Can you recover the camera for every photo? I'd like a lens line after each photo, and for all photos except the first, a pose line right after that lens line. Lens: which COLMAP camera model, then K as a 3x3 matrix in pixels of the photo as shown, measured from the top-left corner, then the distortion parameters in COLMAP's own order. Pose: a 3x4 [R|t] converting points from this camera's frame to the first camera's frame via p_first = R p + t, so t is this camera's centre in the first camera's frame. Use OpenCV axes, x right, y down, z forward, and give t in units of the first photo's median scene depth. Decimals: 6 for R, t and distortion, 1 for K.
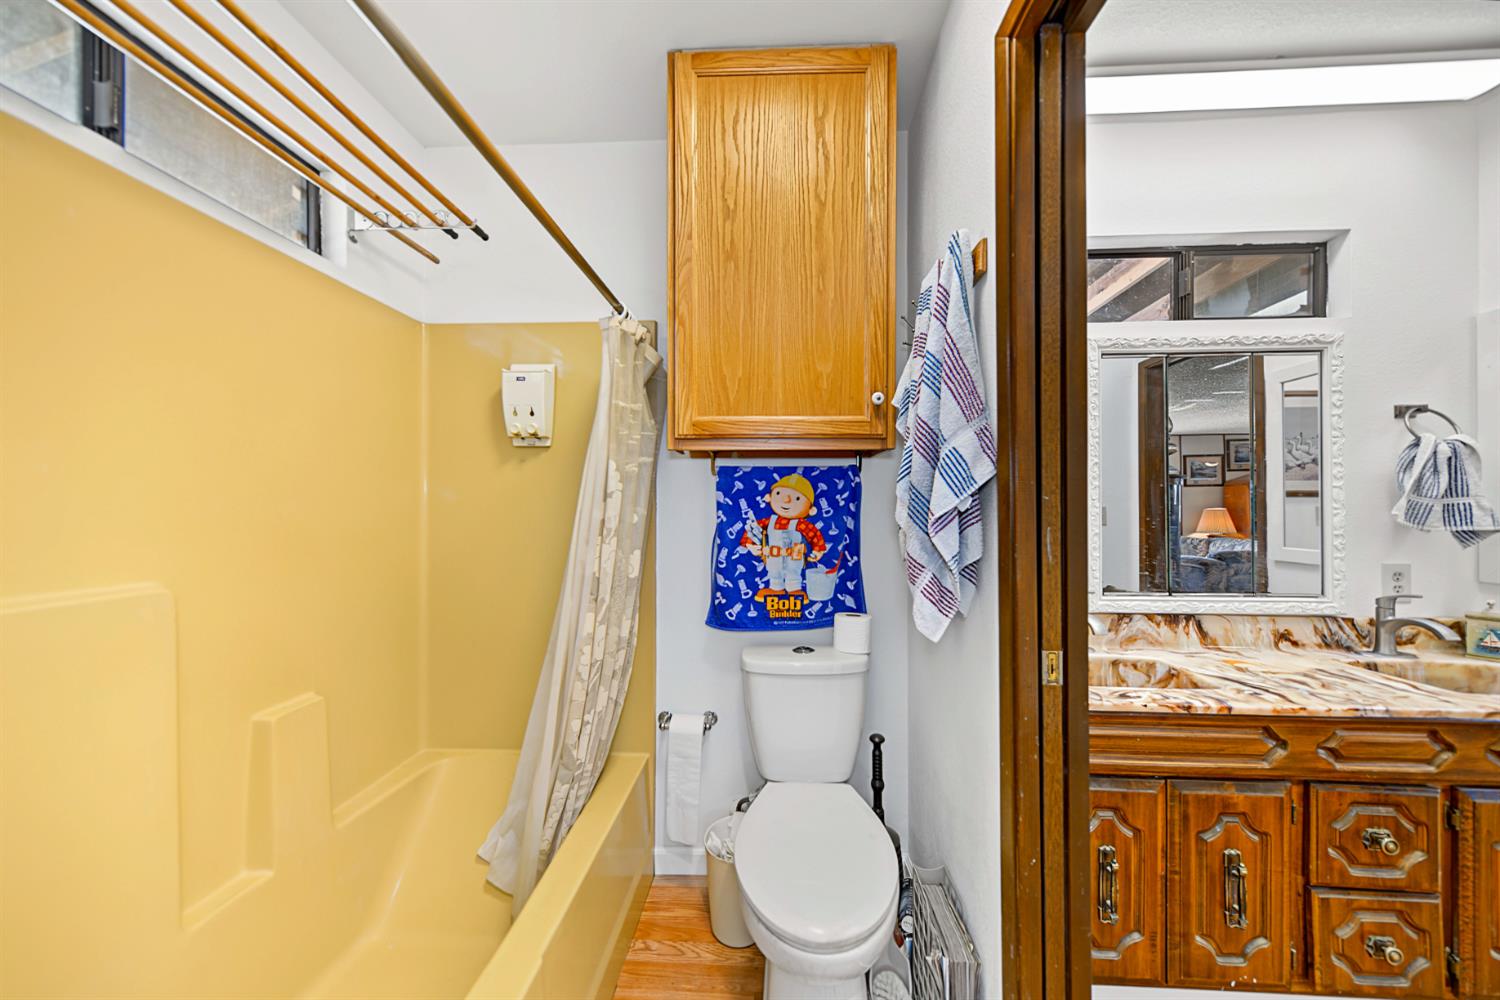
lens RADIAL K [[493.4, 0, 754.7], [0, 493.4, 503.2], [0, 0, 1]] dist [0.000737, -0.000109]
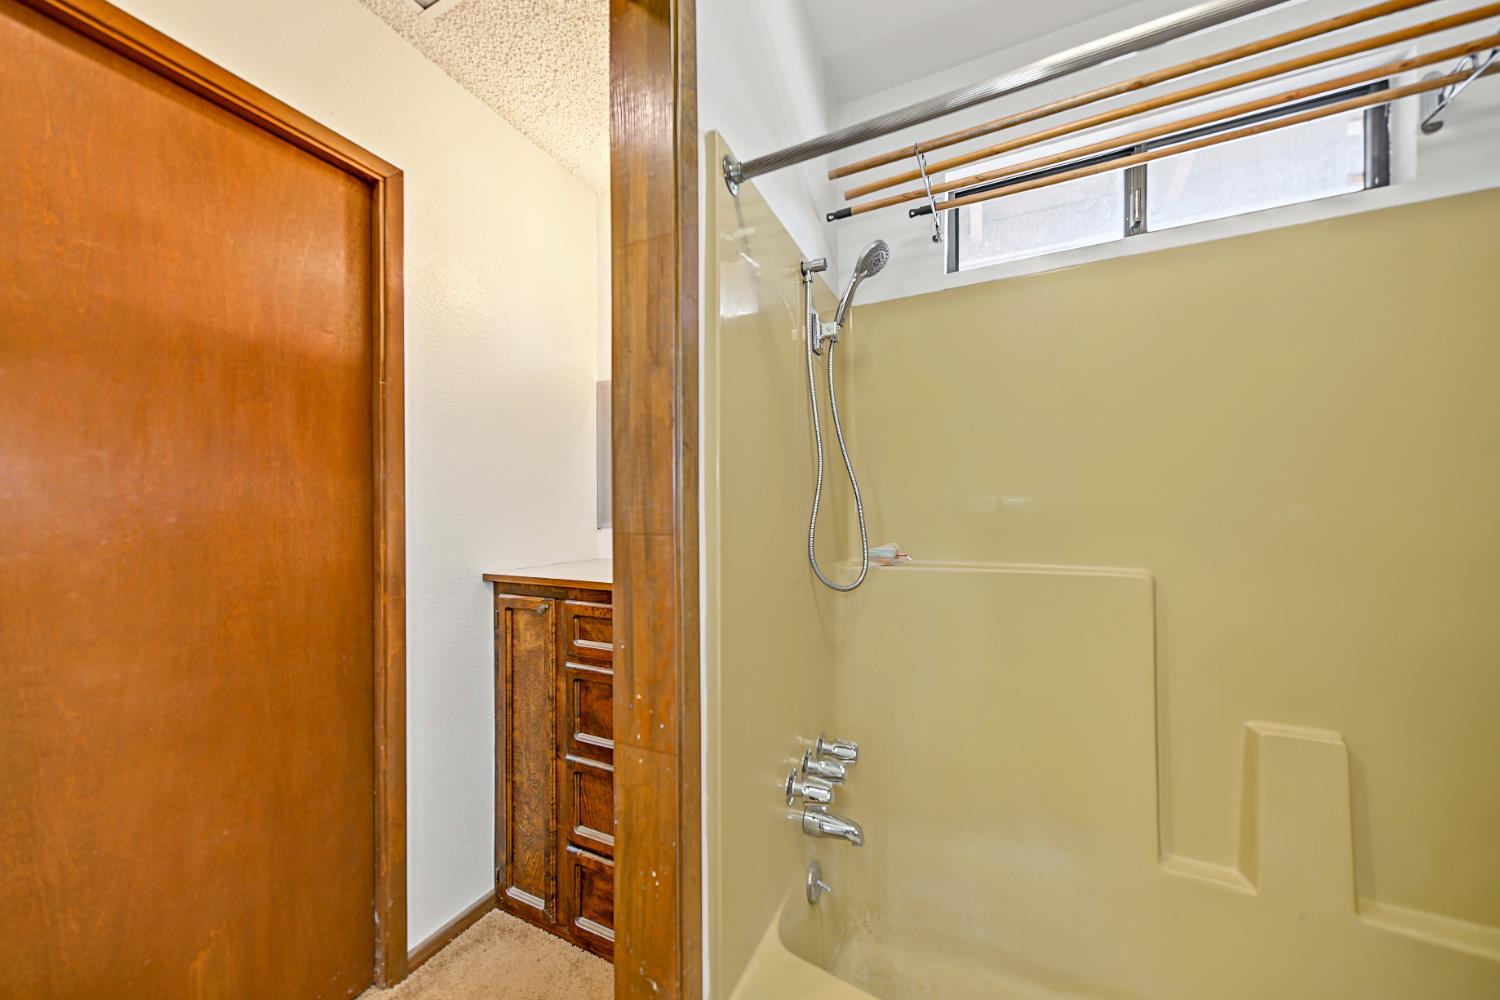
lens RADIAL K [[515.4, 0, 757.4], [0, 515.4, 516.7], [0, 0, 1]] dist [0.003398, 0.000046]
pose [[-0.376517, 0.003406, -0.926403, 0.242887], [0.010373, 0.999946, -0.000539, 0.010665], [0.926352, -0.009812, -0.376532, 0.386926]]
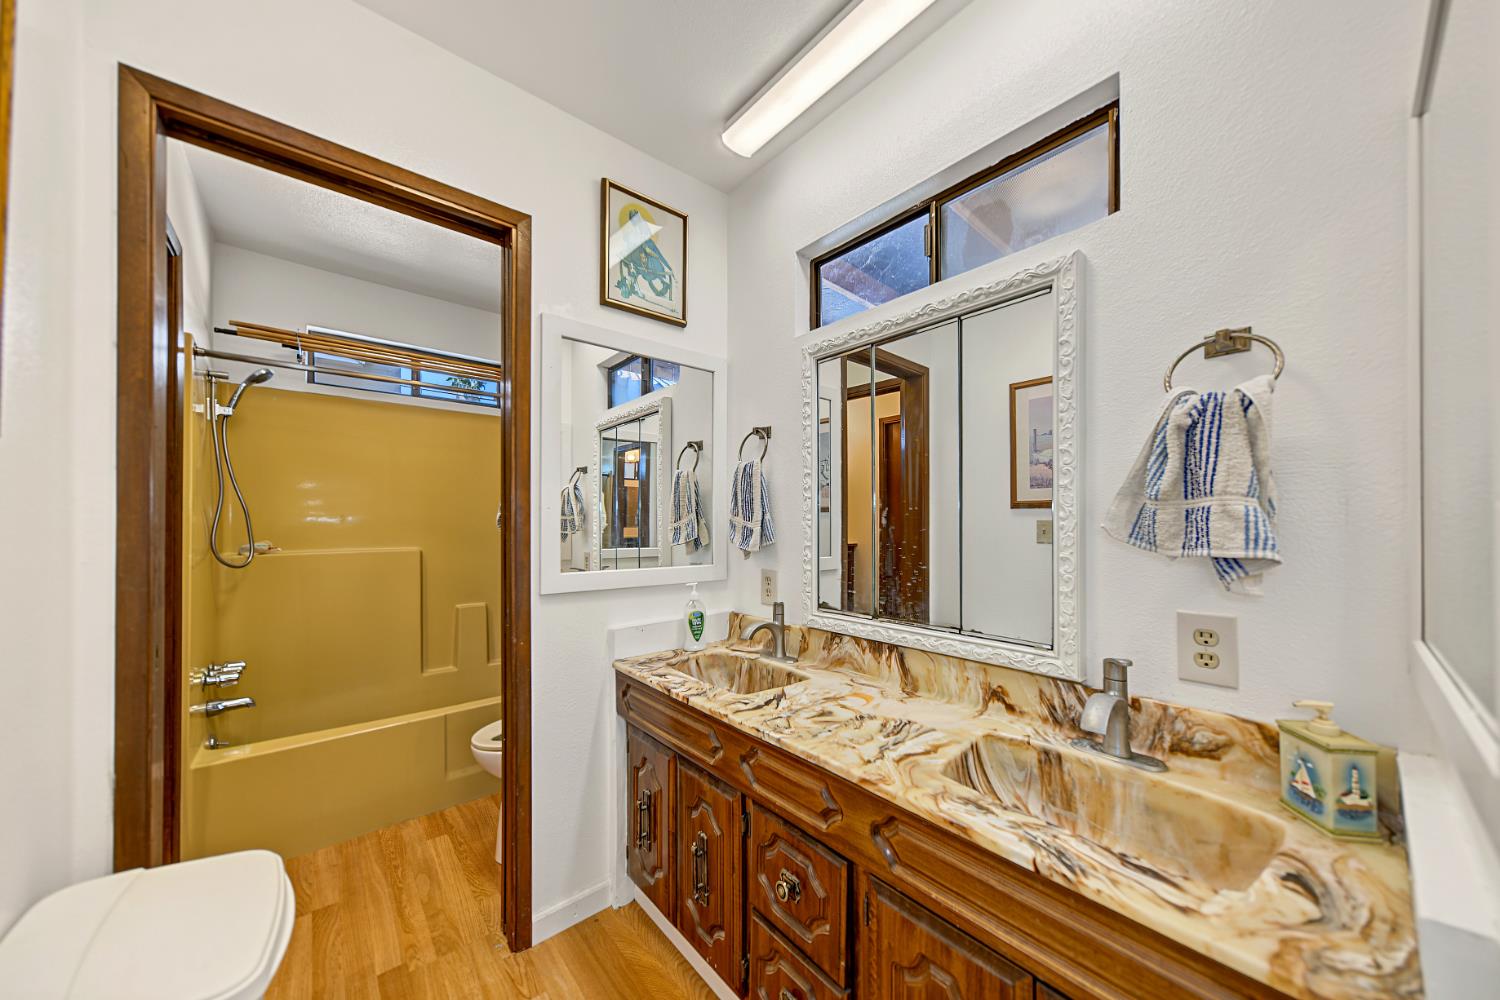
lens RADIAL K [[515.4, 0, 757.4], [0, 515.4, 516.7], [0, 0, 1]] dist [0.003398, 0.000046]
pose [[0.698129, -0.009841, -0.715905, 1.438013], [0.008016, 0.999950, -0.005929, 0.009386], [0.715927, -0.001600, 0.698173, 0.227000]]
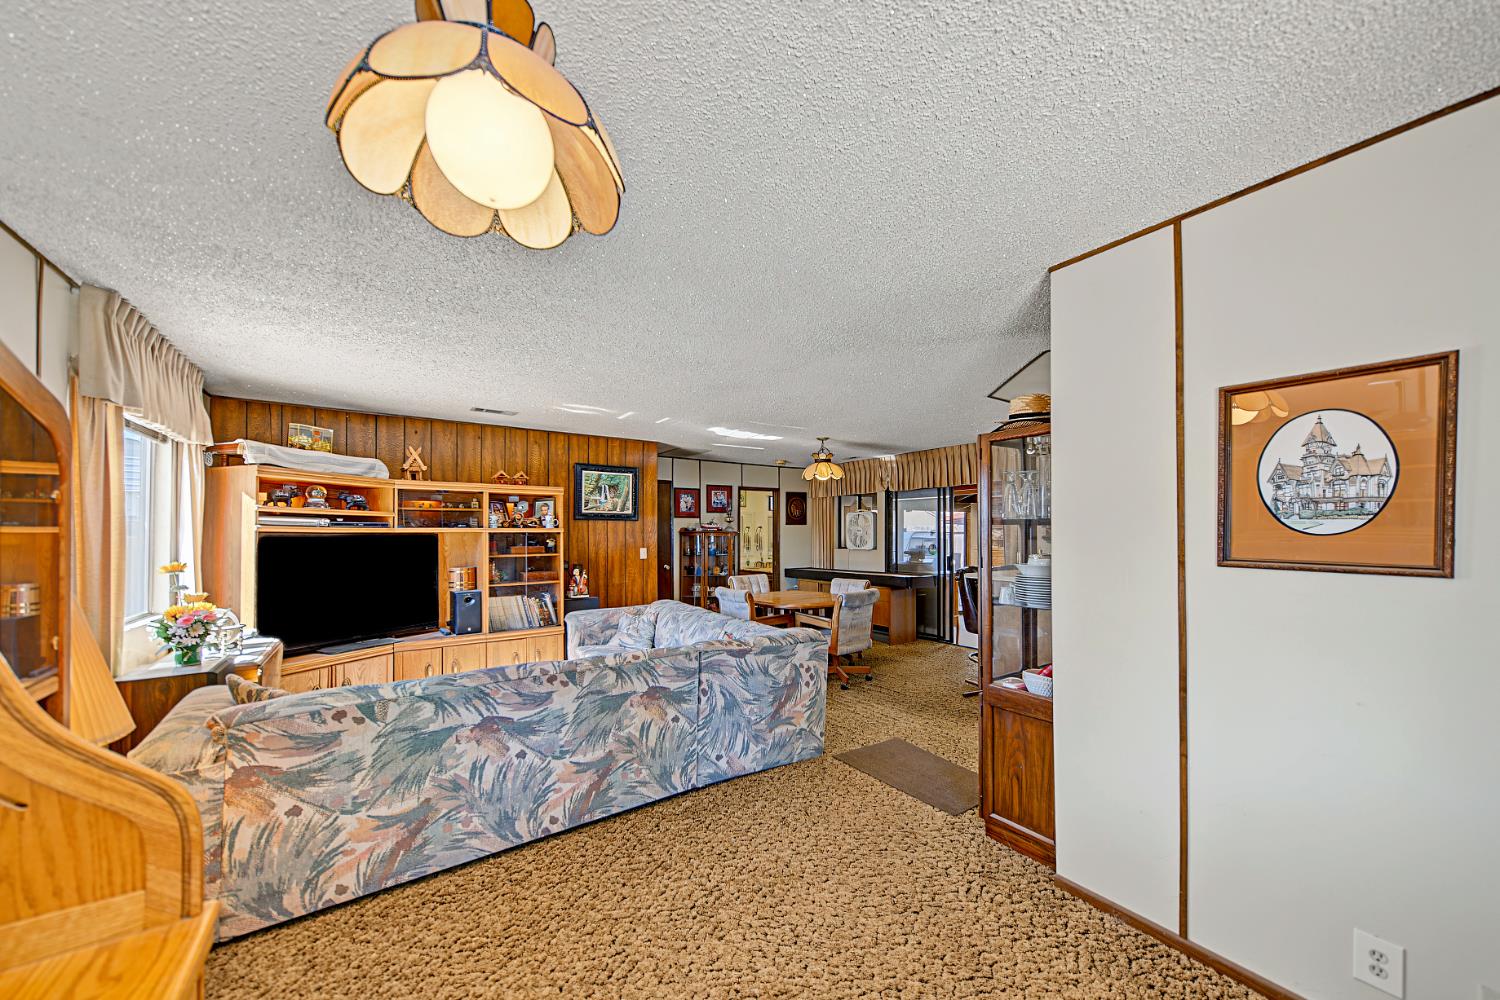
lens RADIAL K [[533.8, 0, 748.6], [0, 533.8, 531.7], [0, 0, 1]] dist [-0.032257, 0.000041]
pose [[0.600288, -0.003728, -0.799775, 5.829399], [0.003121, 0.999992, -0.002319, -0.125554], [0.799778, -0.001104, 0.600295, -3.039093]]
